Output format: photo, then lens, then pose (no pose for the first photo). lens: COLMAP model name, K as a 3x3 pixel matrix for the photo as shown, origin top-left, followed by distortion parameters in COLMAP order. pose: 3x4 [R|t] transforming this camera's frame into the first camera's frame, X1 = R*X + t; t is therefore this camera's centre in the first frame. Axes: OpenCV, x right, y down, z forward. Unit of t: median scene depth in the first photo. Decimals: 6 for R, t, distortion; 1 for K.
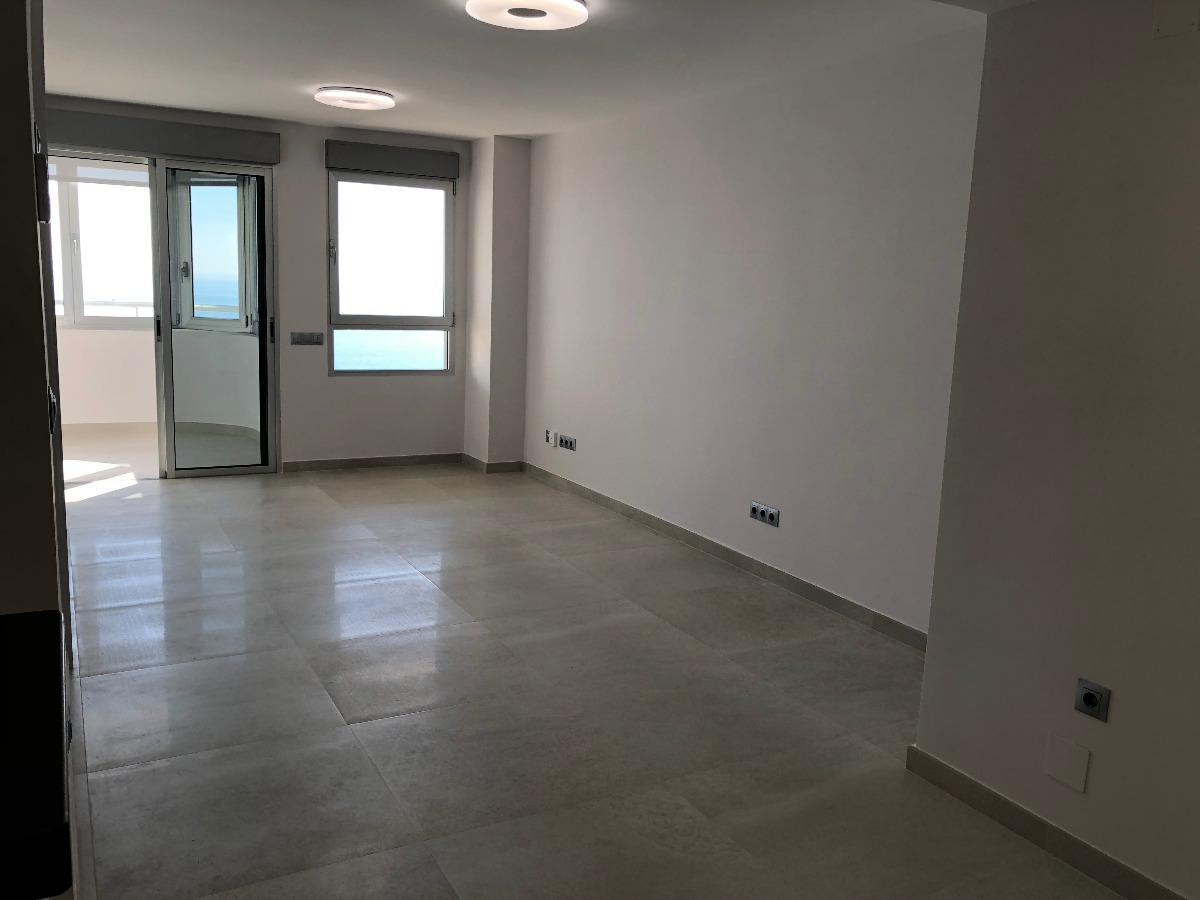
lens RADIAL K [[989.5, 0, 600.0], [0, 989.5, 450.0], [0, 0, 1]] dist [0.010627, 0.006625]
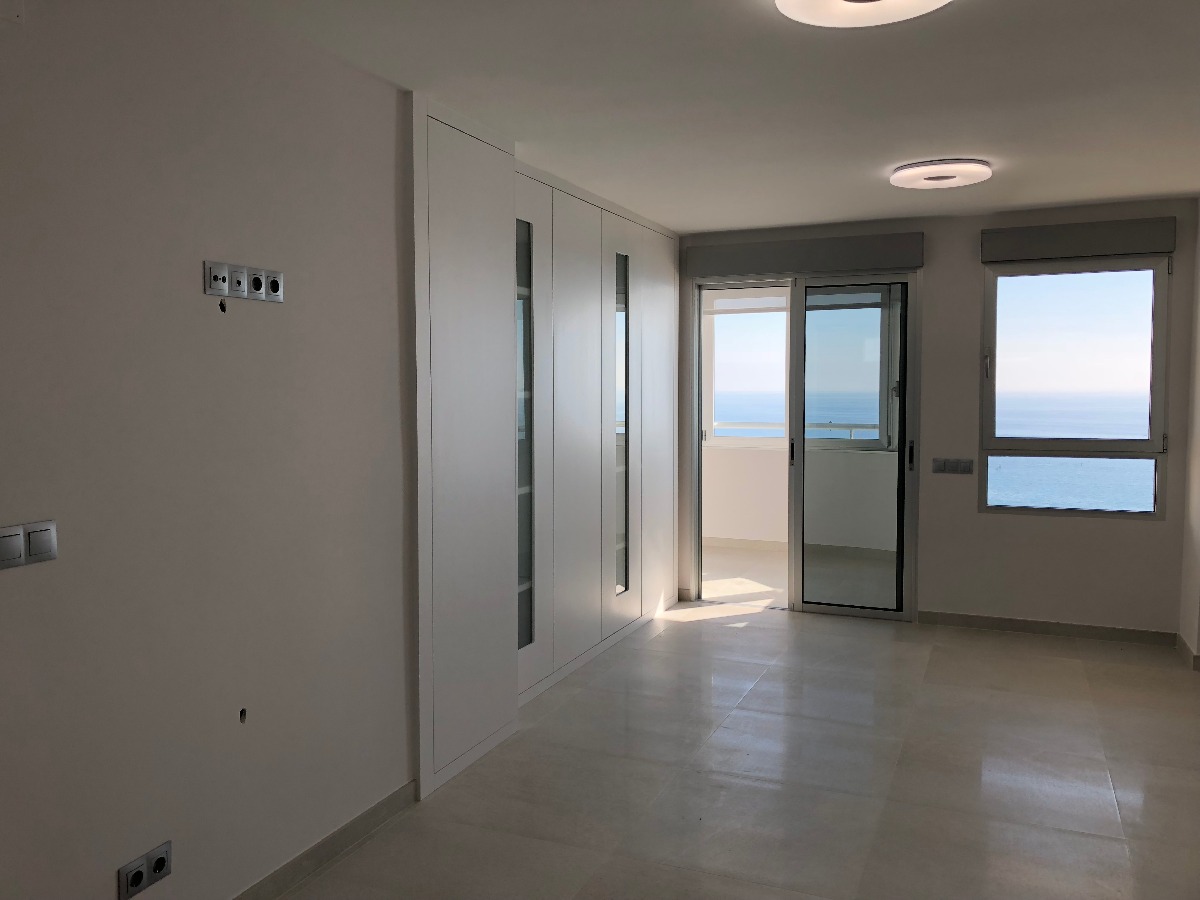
lens RADIAL K [[989.5, 0, 600.0], [0, 989.5, 450.0], [0, 0, 1]] dist [0.010627, 0.006625]
pose [[0.615205, 0.013608, -0.788250, 0.179035], [-0.105607, 0.992262, -0.065293, -0.039844], [0.781262, 0.123414, 0.611882, 0.254717]]
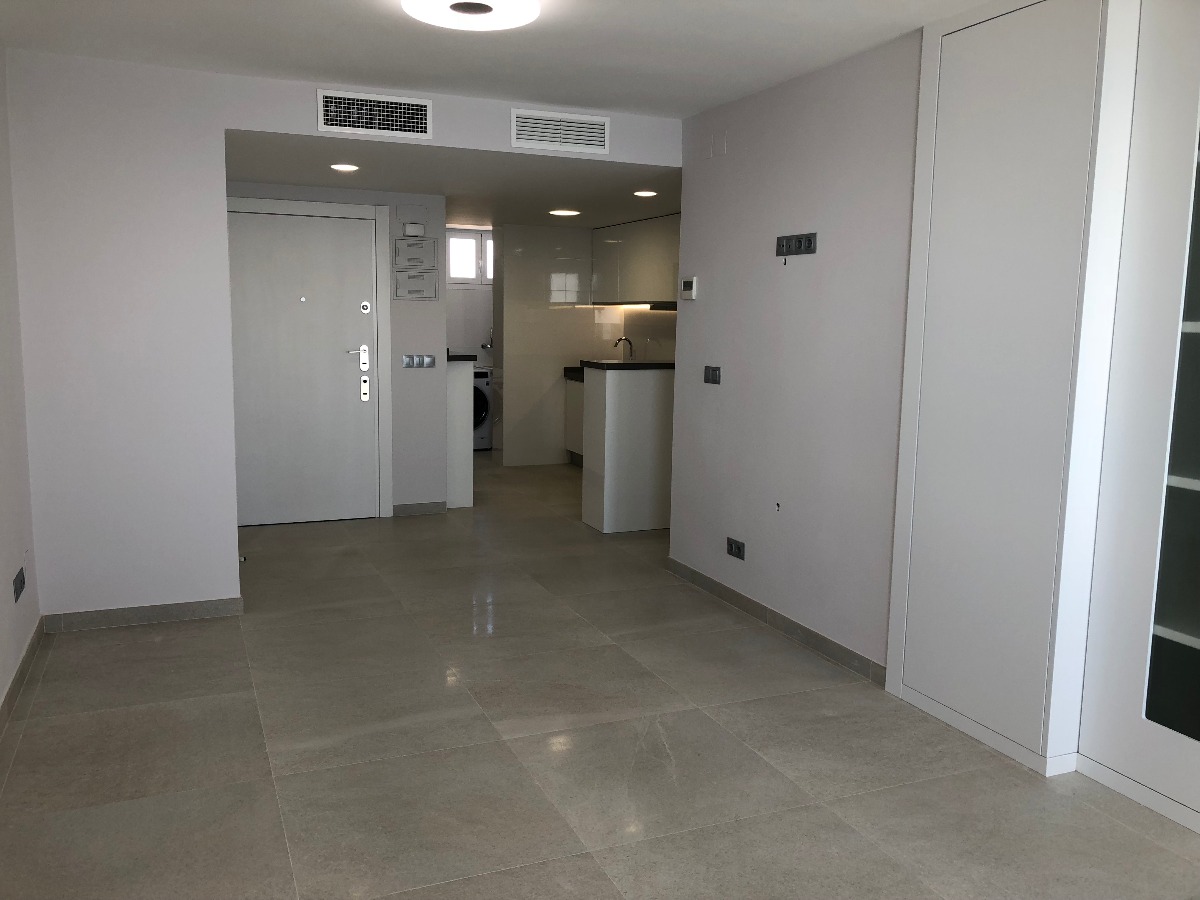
lens RADIAL K [[989.5, 0, 600.0], [0, 989.5, 450.0], [0, 0, 1]] dist [0.010627, 0.006625]
pose [[-0.994447, -0.063097, 0.084224, -0.334571], [-0.035323, 0.954022, 0.297647, -0.378719], [-0.099132, 0.293019, -0.950953, 2.241183]]
